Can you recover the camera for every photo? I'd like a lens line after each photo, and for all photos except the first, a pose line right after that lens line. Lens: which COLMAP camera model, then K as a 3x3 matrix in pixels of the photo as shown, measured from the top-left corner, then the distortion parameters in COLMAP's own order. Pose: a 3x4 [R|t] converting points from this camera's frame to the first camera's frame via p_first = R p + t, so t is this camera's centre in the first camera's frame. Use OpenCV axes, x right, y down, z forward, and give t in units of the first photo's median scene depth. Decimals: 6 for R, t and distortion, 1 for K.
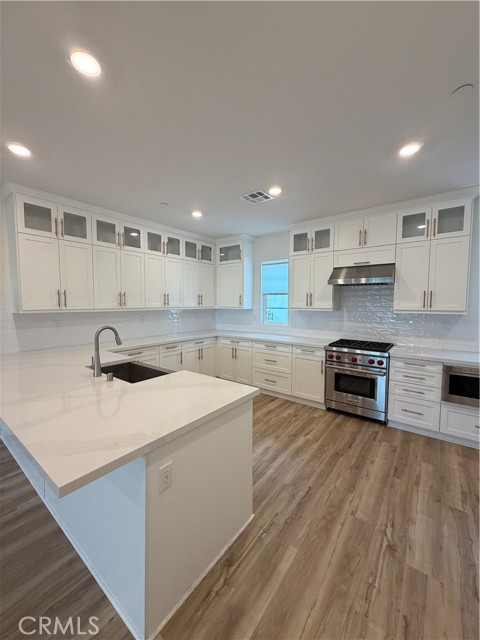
lens RADIAL K [[254.1, 0, 240.0], [0, 254.1, 320.0], [0, 0, 1]] dist [-0.000567, 0.000066]
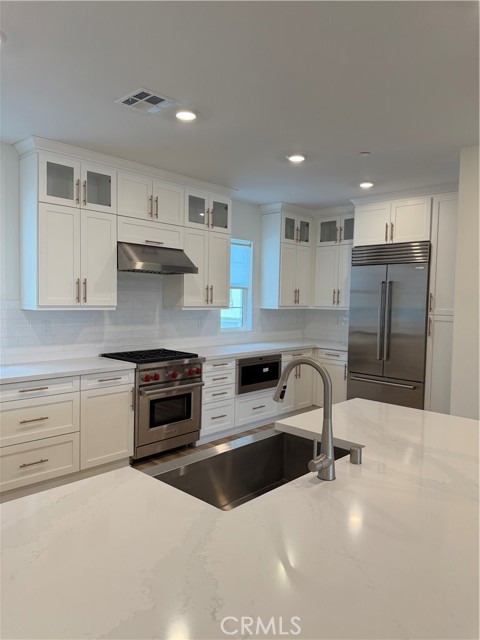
lens RADIAL K [[454.8, 0, 240.0], [0, 454.8, 320.0], [0, 0, 1]] dist [0.086654, -0.000444]
pose [[0.101230, -0.049320, 0.993640, -0.846194], [0.051295, 0.997701, 0.044295, -0.051235], [-0.993540, 0.046484, 0.103527, 0.665126]]
